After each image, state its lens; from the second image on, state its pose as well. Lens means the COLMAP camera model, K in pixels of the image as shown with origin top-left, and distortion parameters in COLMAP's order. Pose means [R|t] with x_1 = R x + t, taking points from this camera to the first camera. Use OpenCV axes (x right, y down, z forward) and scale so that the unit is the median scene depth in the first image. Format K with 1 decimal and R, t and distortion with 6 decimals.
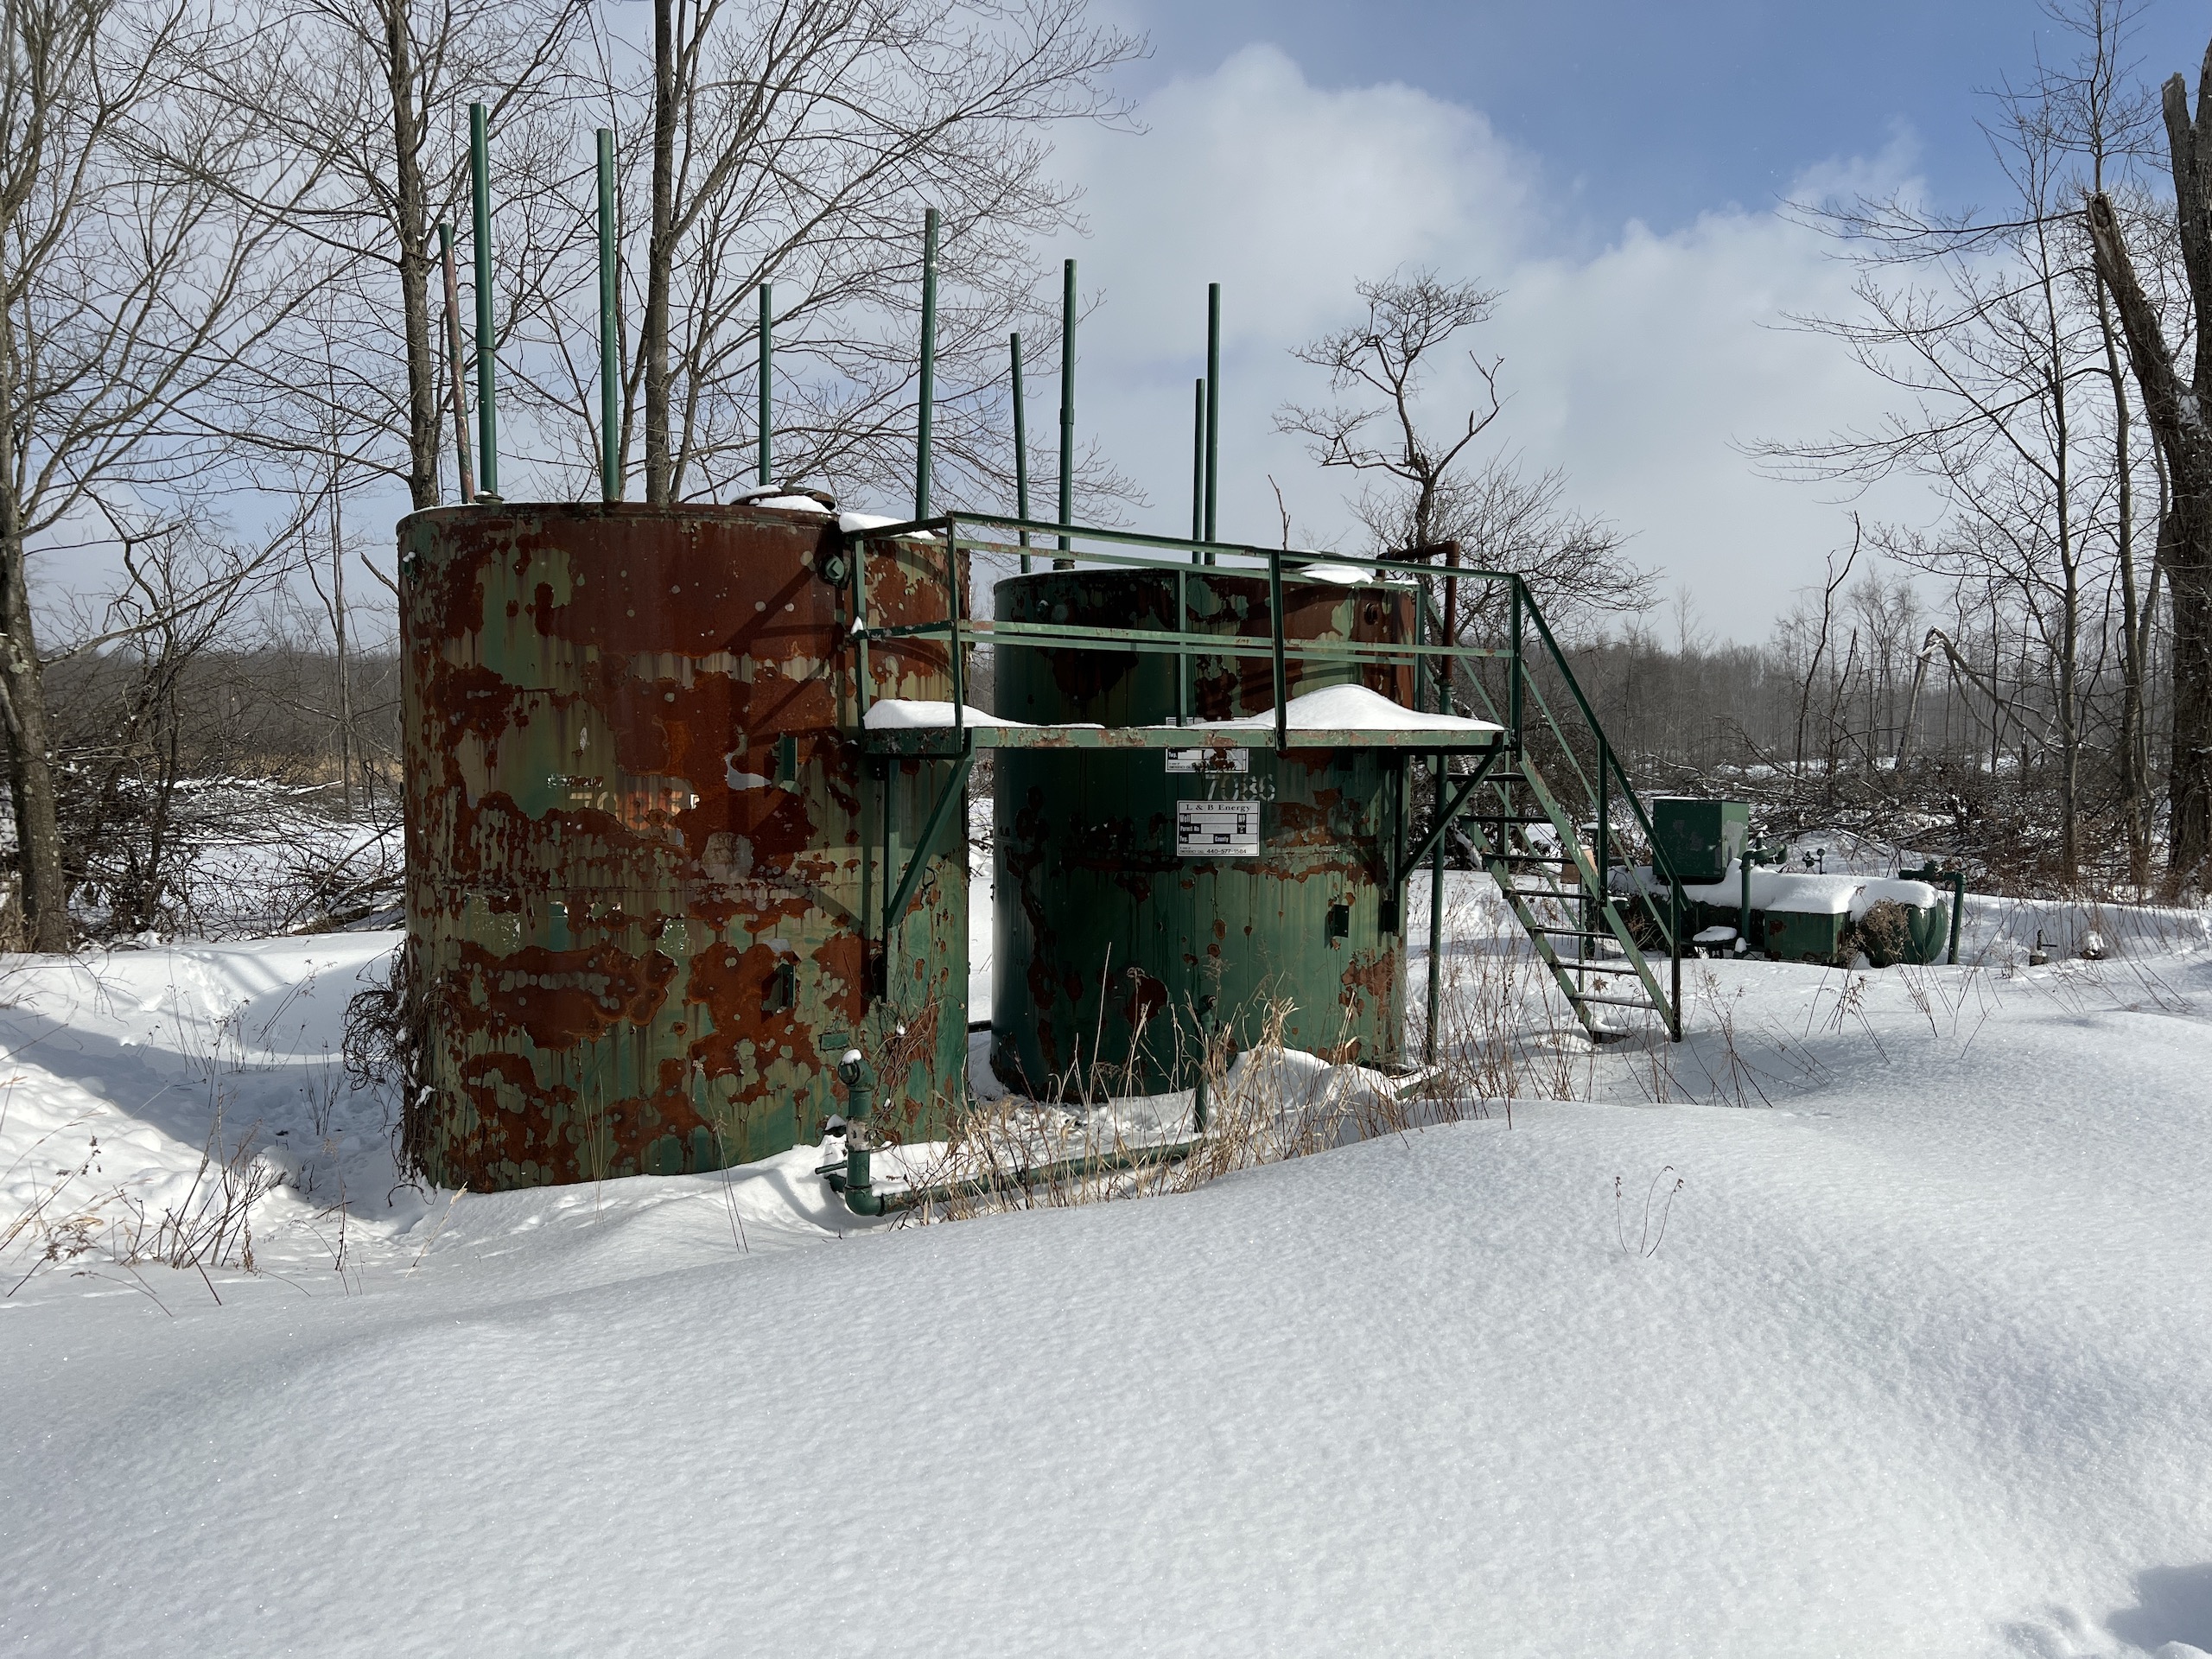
lens RADIAL K [[1664.7, 0, 1104.0], [0, 1664.7, 831.4], [0, 0, 1]] dist [0.000601, -0.000075]
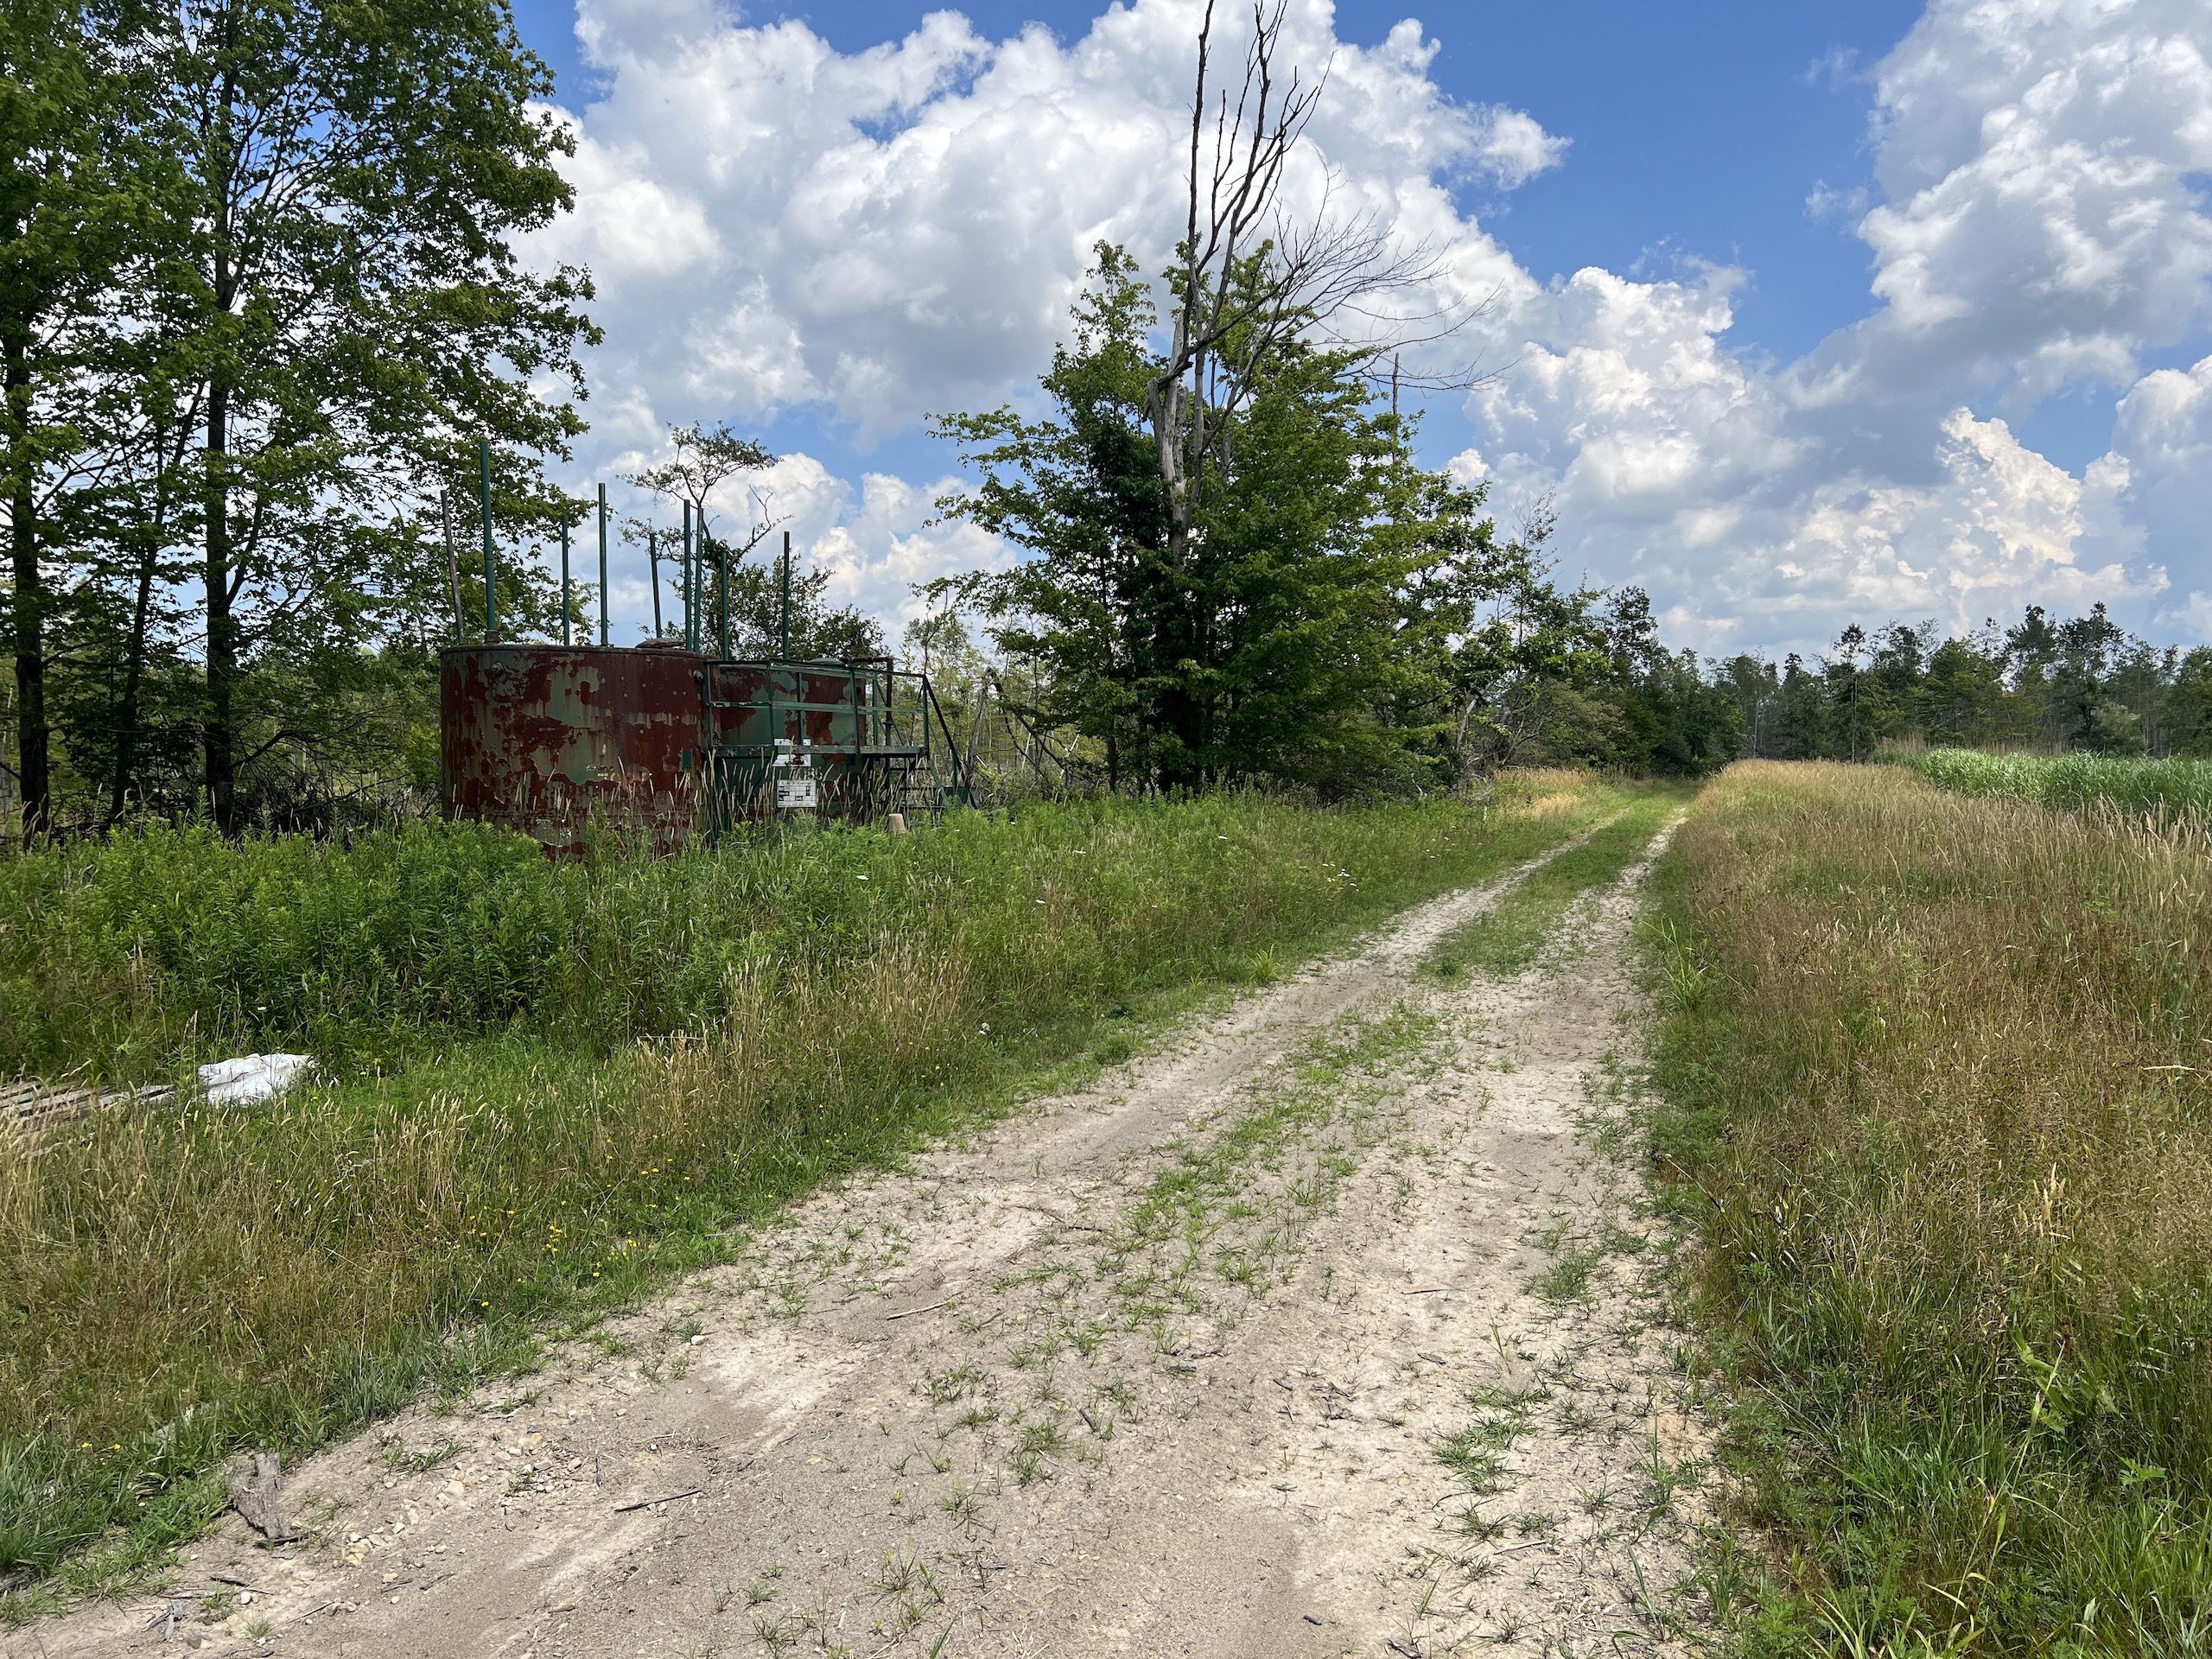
lens RADIAL K [[1664.7, 0, 1106.3], [0, 1664.7, 825.8], [0, 0, 1]] dist [0.000601, -0.000075]
pose [[0.853878, -0.022773, 0.519975, -0.901116], [0.028872, 0.999577, -0.003635, 0.075954], [-0.519672, 0.018117, 0.854174, -1.292129]]
